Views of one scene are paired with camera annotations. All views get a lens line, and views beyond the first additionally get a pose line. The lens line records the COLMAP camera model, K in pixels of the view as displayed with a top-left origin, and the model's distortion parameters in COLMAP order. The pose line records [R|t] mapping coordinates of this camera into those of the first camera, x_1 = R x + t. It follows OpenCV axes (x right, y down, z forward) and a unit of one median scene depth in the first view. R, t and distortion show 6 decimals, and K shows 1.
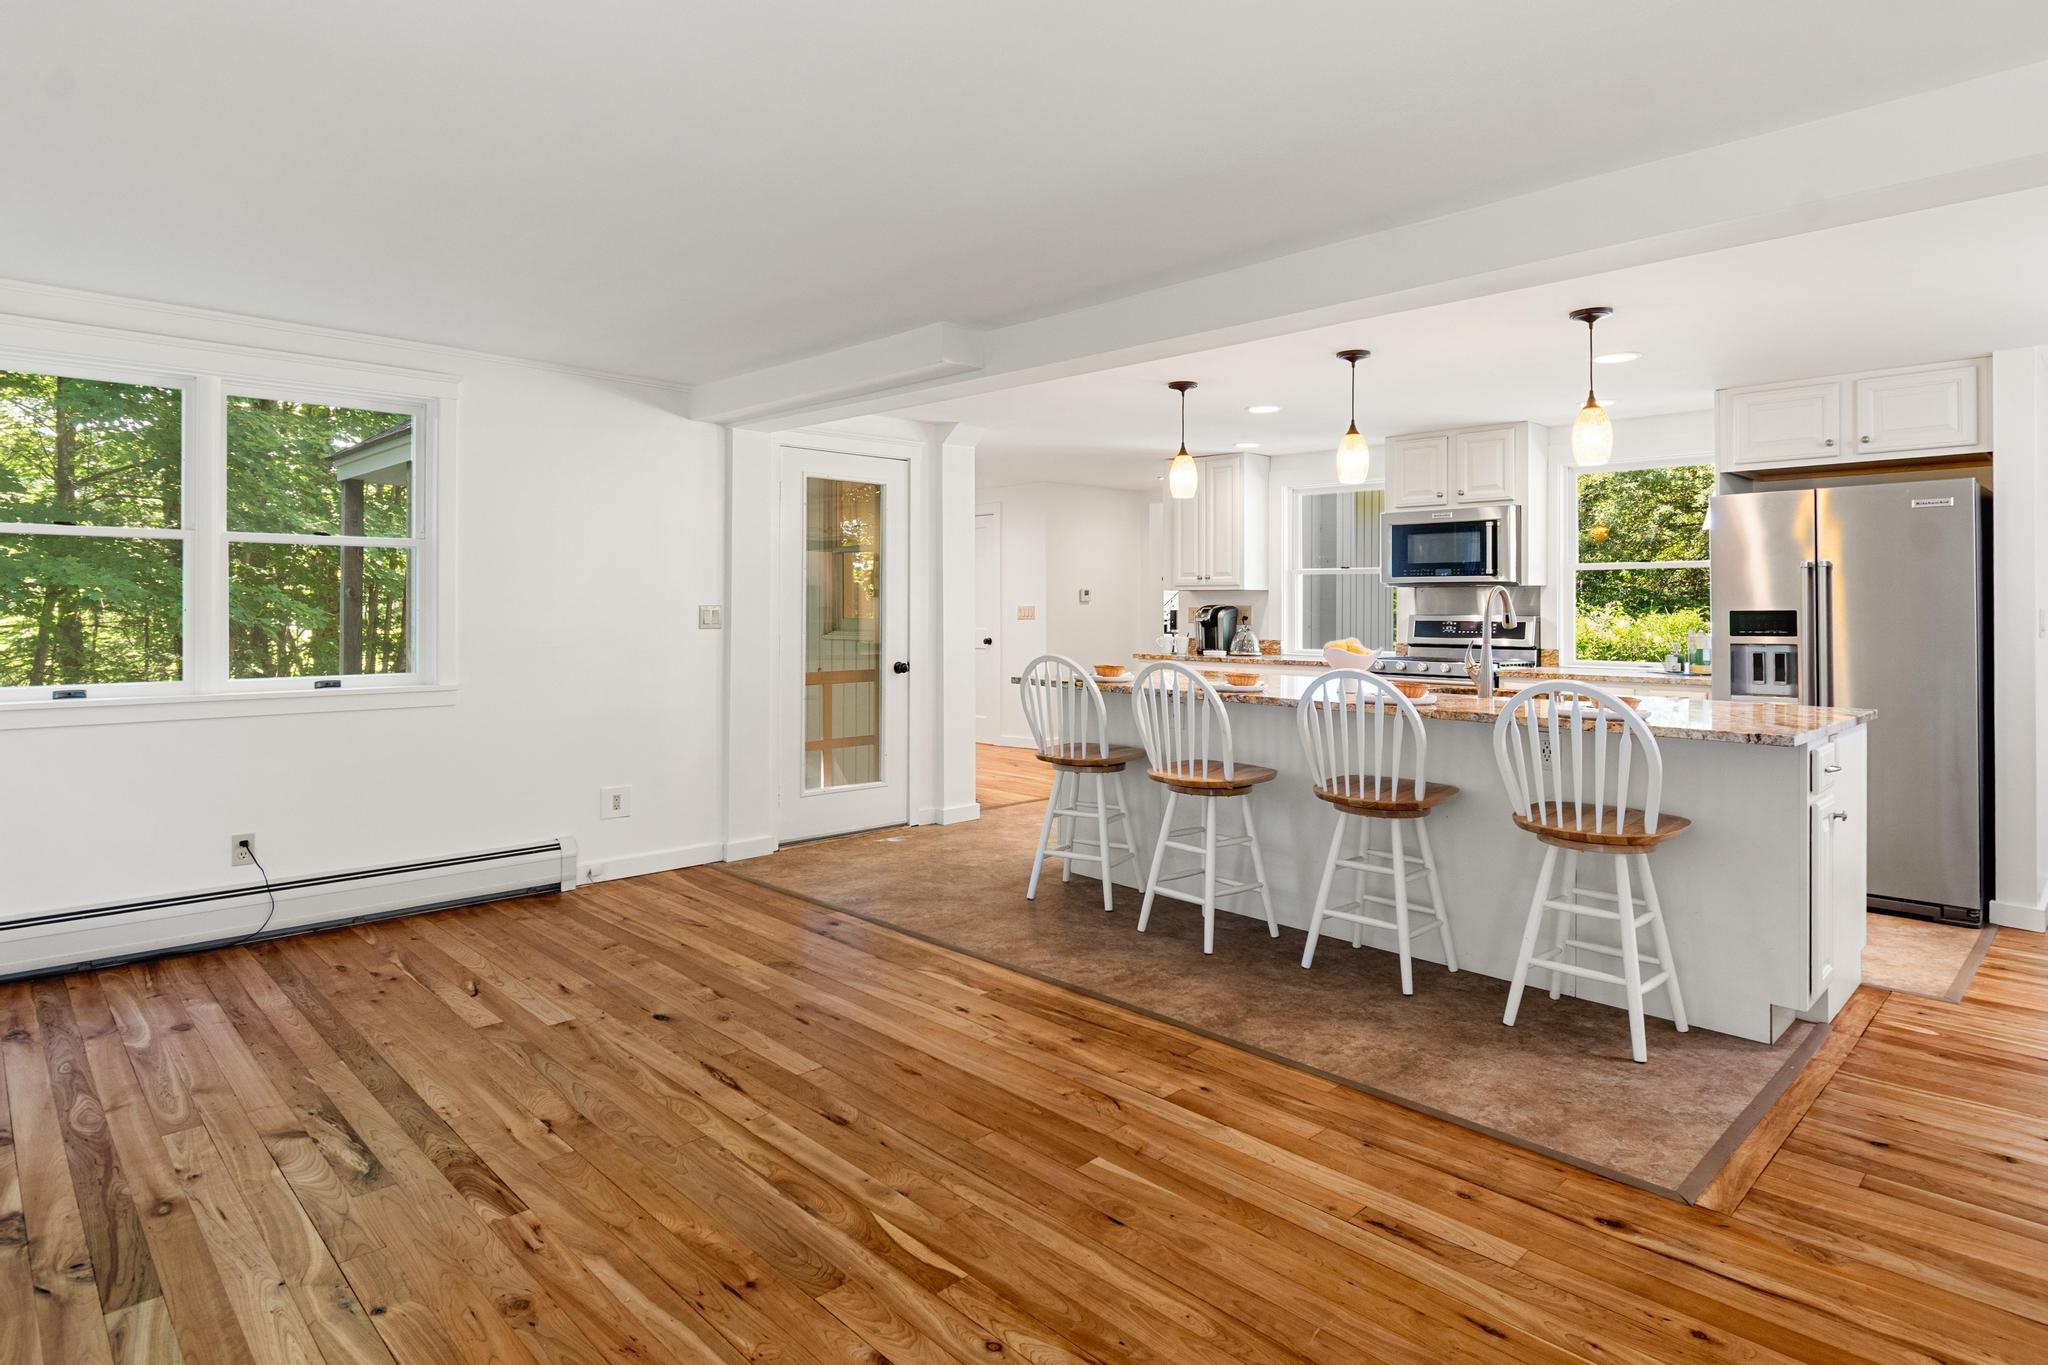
lens RADIAL K [[1116.0, 0, 1033.7], [0, 1116.0, 623.8], [0, 0, 1]] dist [-0.004331, -0.000566]
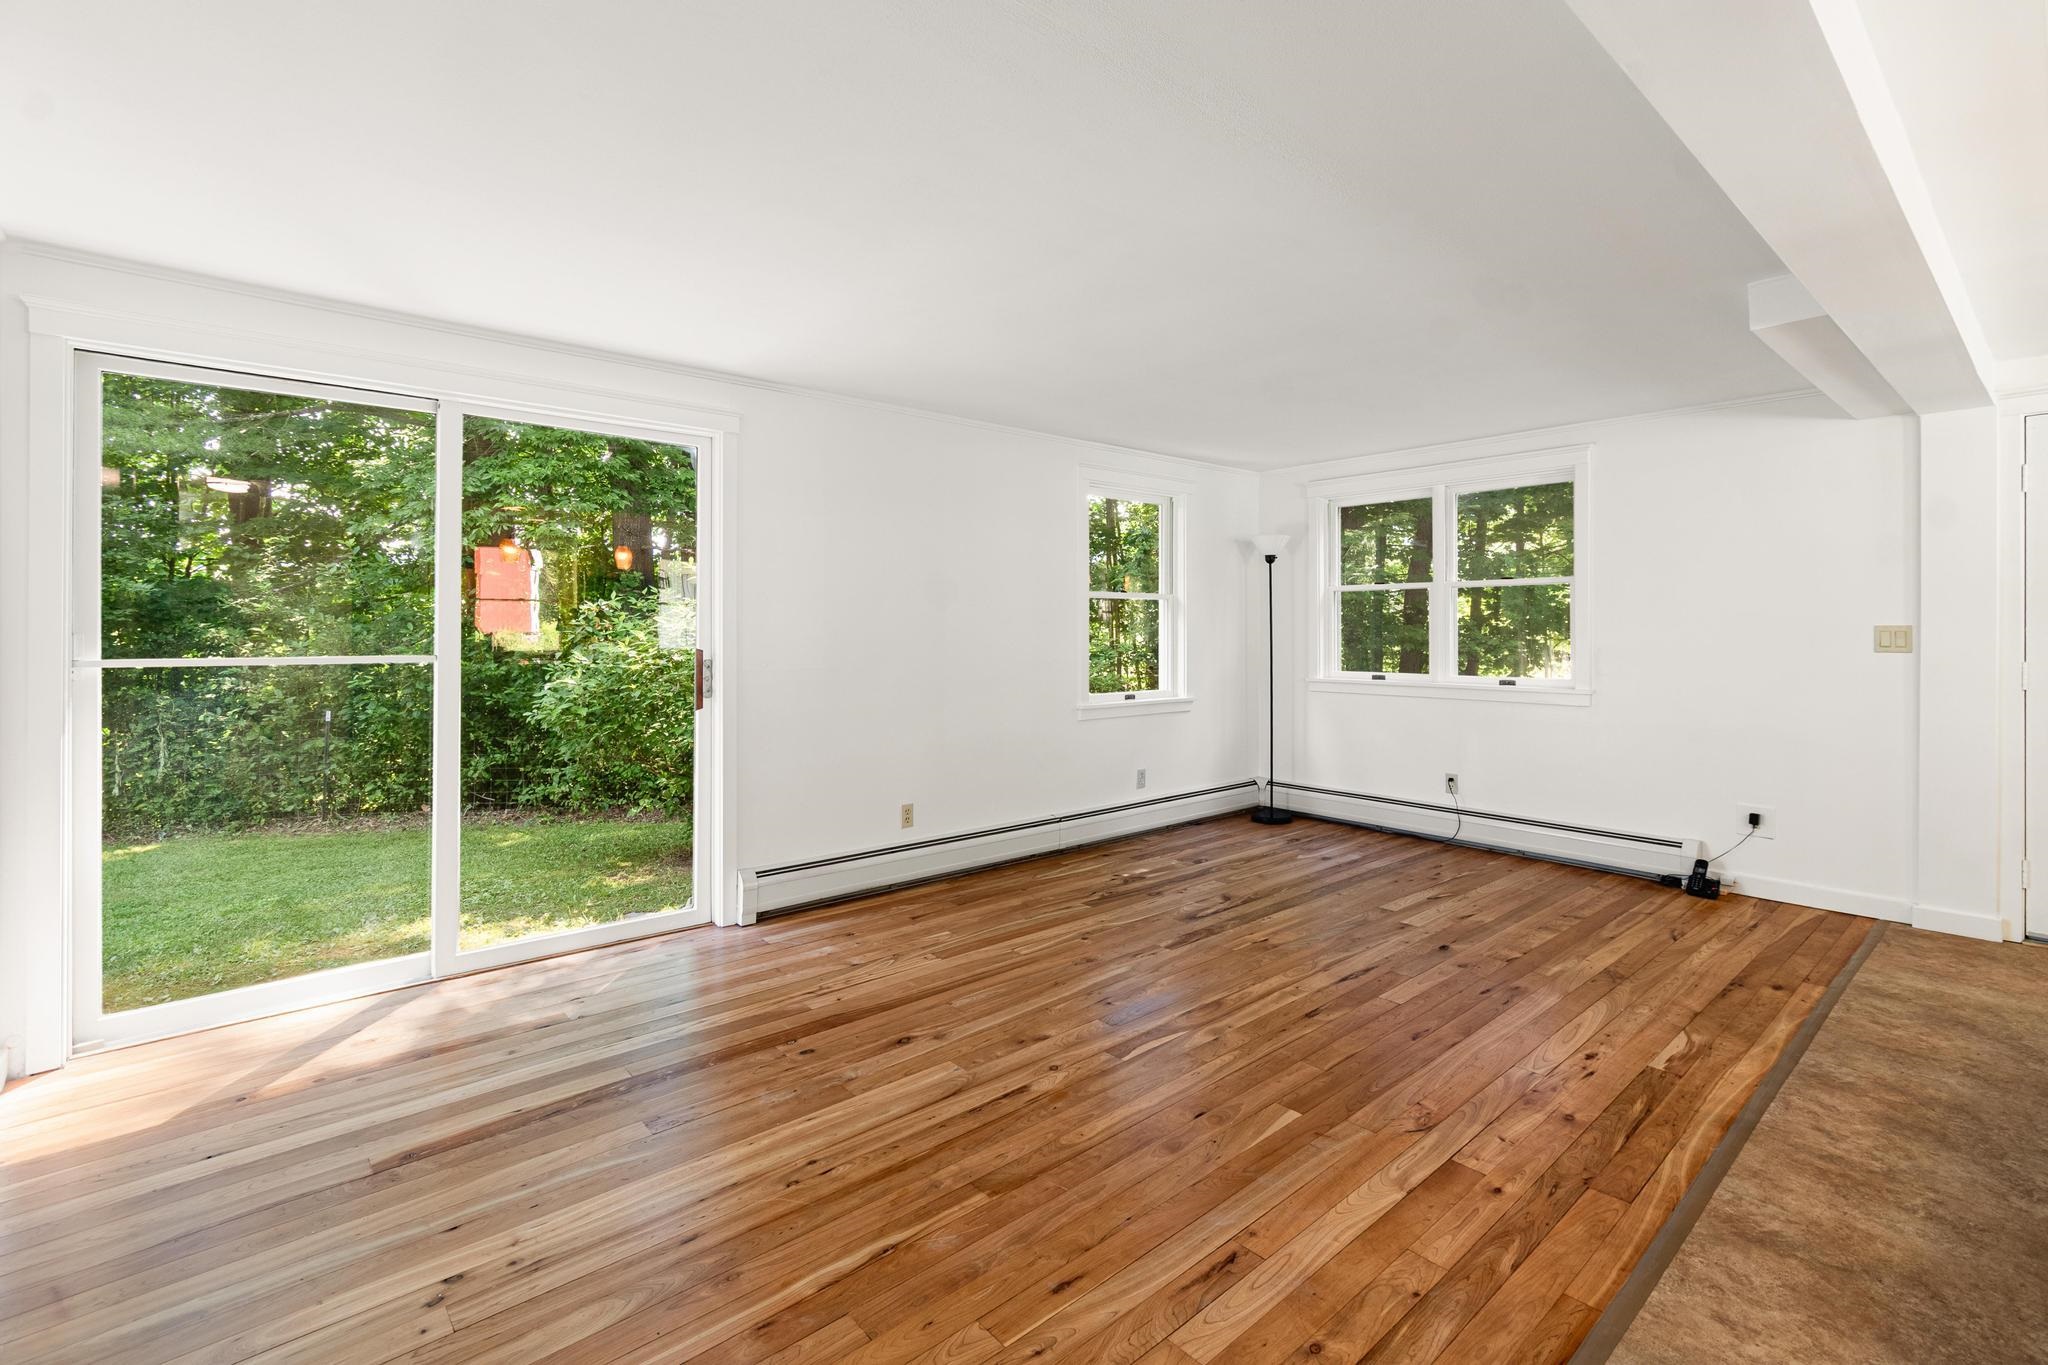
lens RADIAL K [[909.1, 0, 1010.0], [0, 909.1, 626.6], [0, 0, 1]] dist [-0.000544, -0.000417]
pose [[-0.073647, -0.004146, -0.997276, 0.840061], [-0.015650, 0.999873, -0.003001, -0.006060], [0.997162, 0.015386, -0.073702, 0.644955]]
